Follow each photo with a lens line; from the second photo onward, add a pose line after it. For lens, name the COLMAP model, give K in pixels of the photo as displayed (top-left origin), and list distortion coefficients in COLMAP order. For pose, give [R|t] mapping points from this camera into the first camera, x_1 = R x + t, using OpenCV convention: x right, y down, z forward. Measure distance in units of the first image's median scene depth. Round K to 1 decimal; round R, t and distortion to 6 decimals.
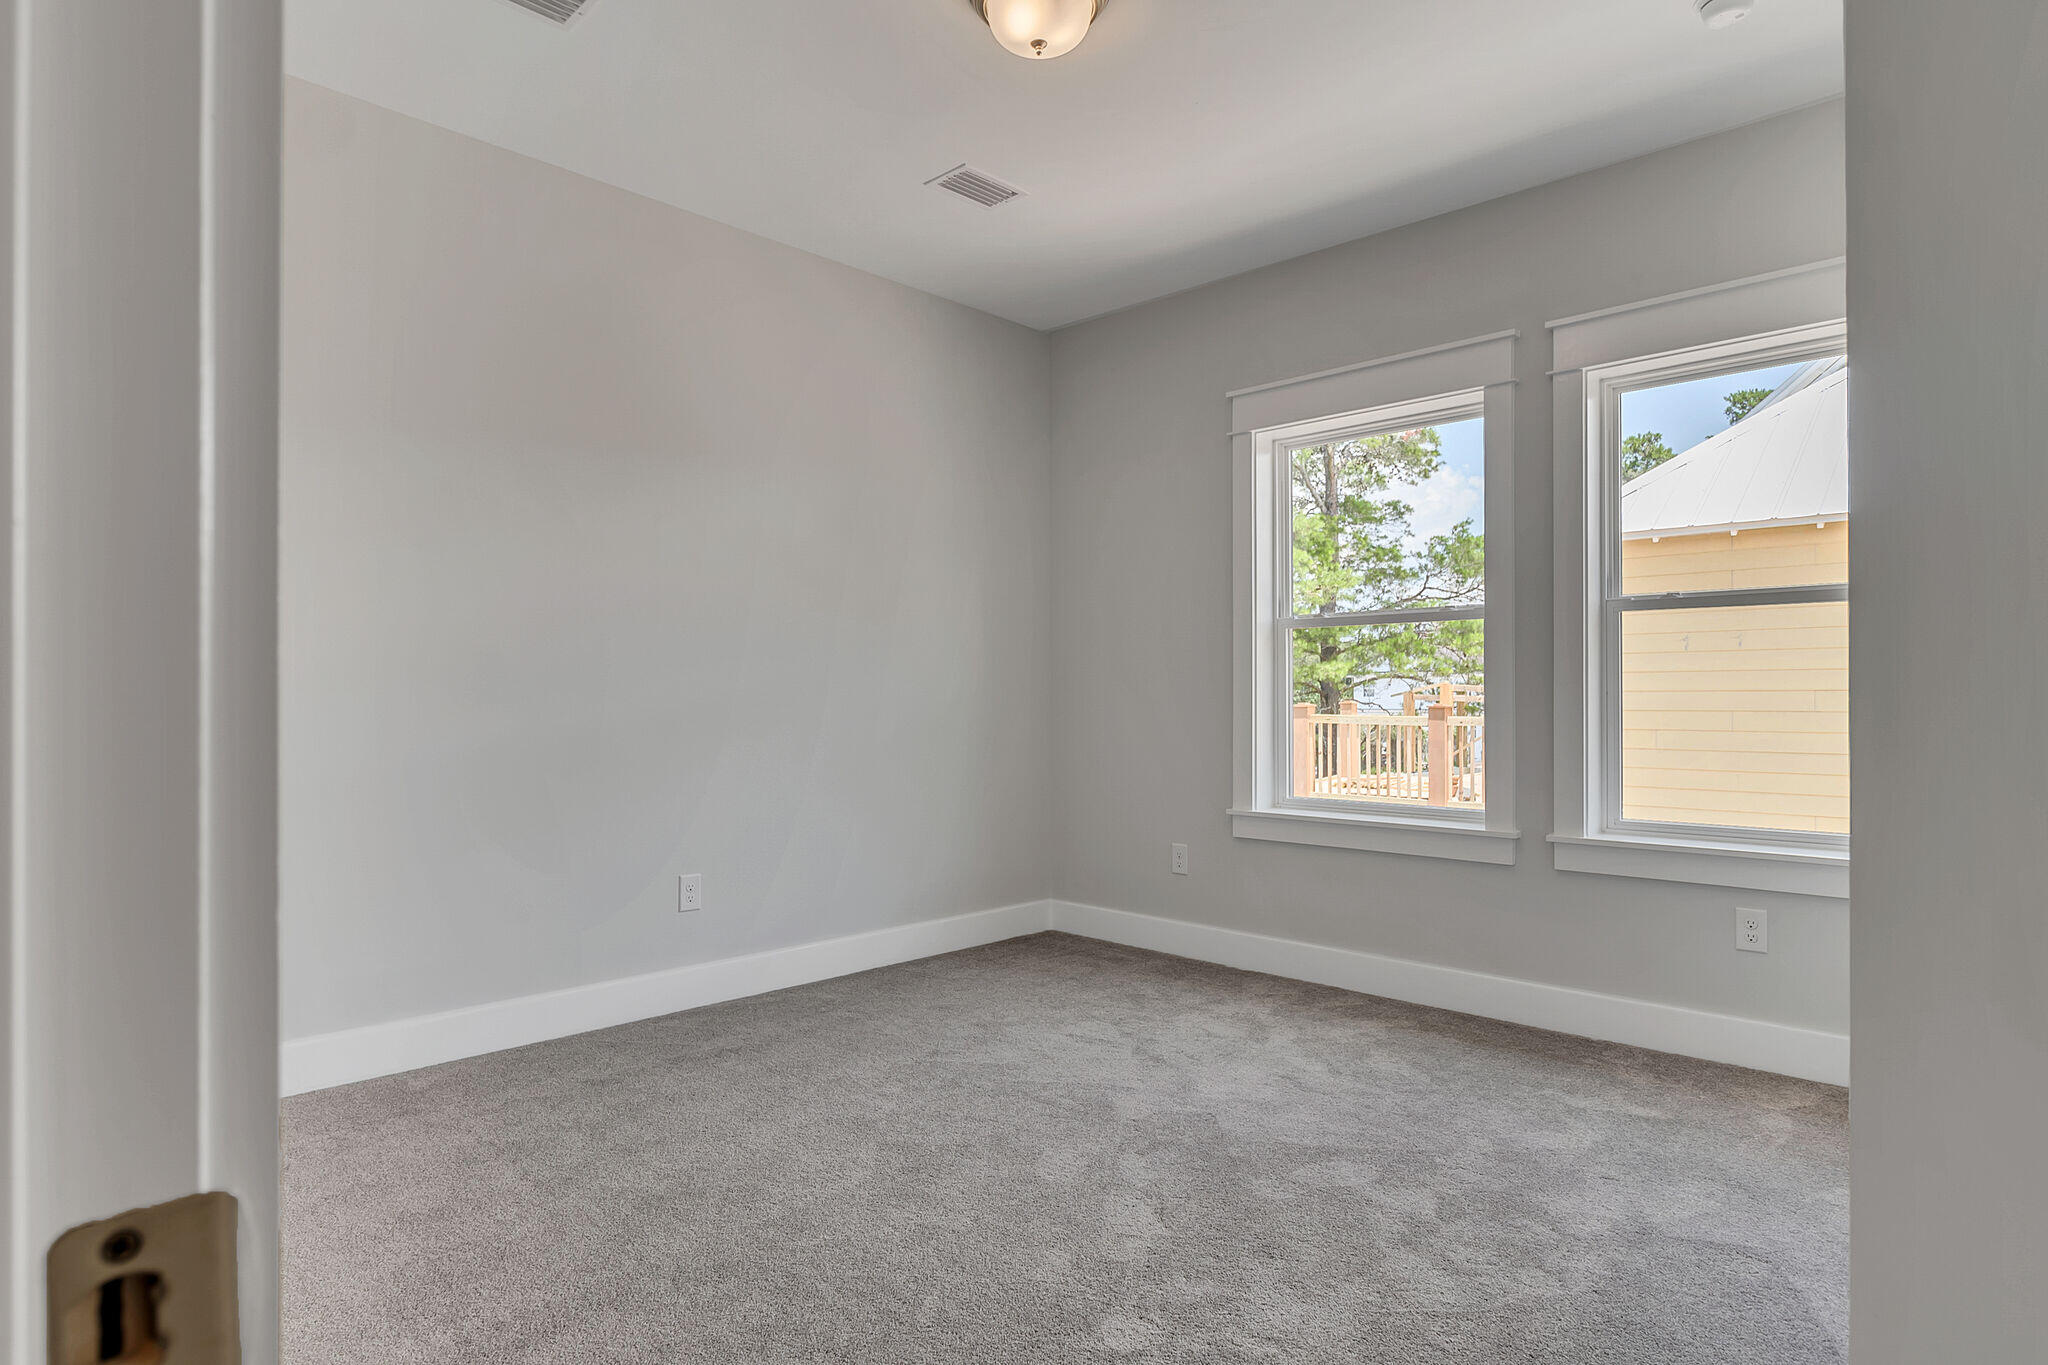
lens RADIAL K [[1113.2, 0, 1024.0], [0, 1113.2, 682.5], [0, 0, 1]] dist [0.004189, 0.000635]
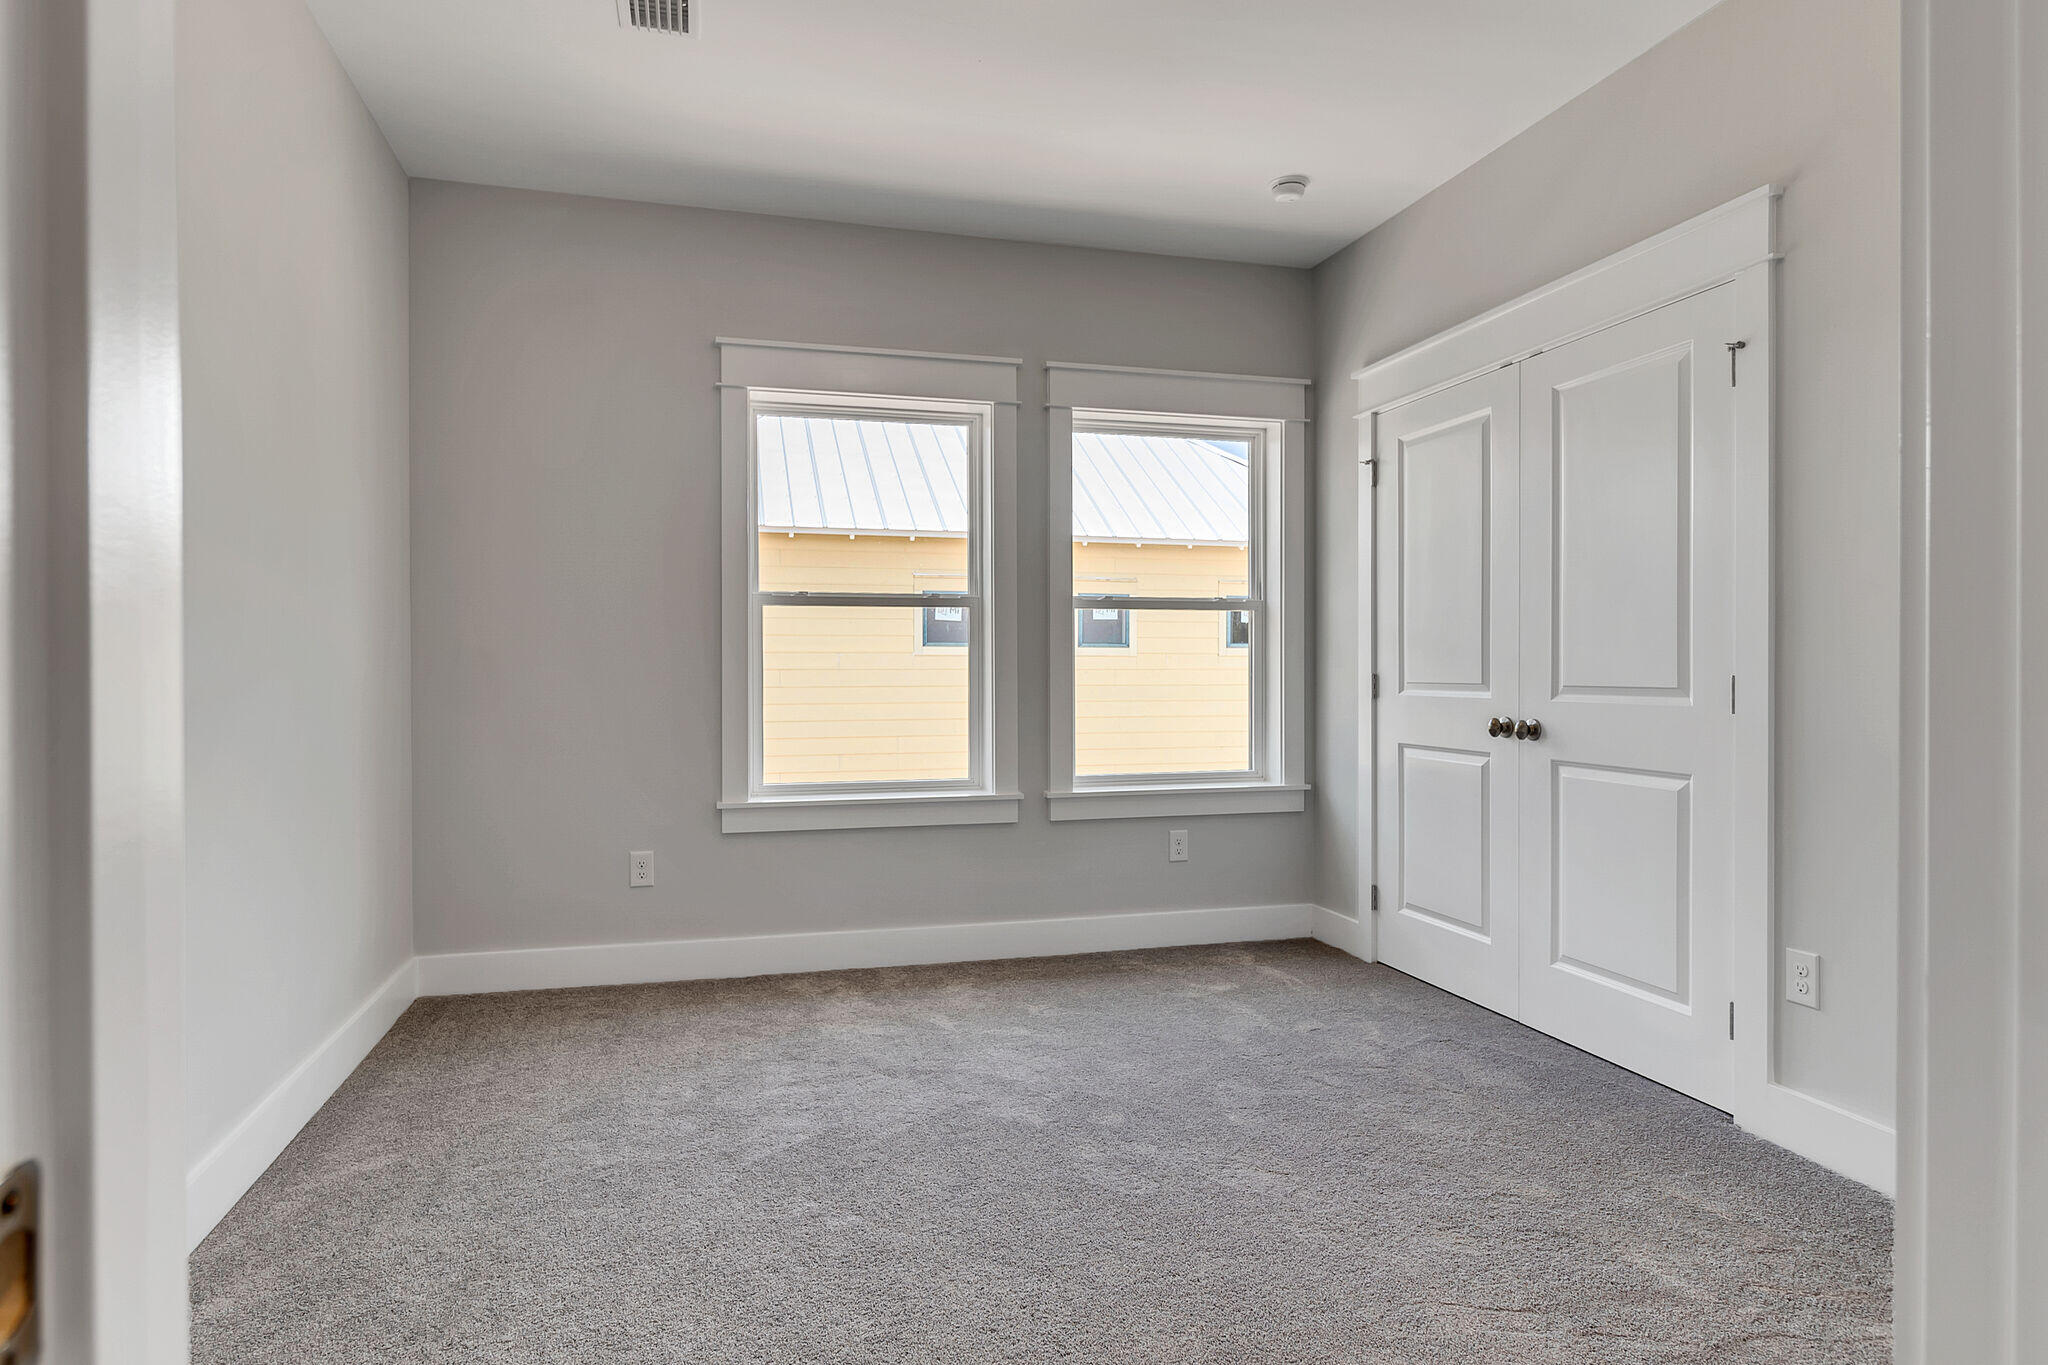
lens RADIAL K [[1121.2, 0, 1022.8], [0, 1121.2, 668.9], [0, 0, 1]] dist [-0.000435, -0.000003]
pose [[0.531636, -0.003380, 0.846966, -0.545039], [-0.006876, 0.999942, 0.008307, -0.005606], [-0.846945, -0.010241, 0.531582, 0.376720]]
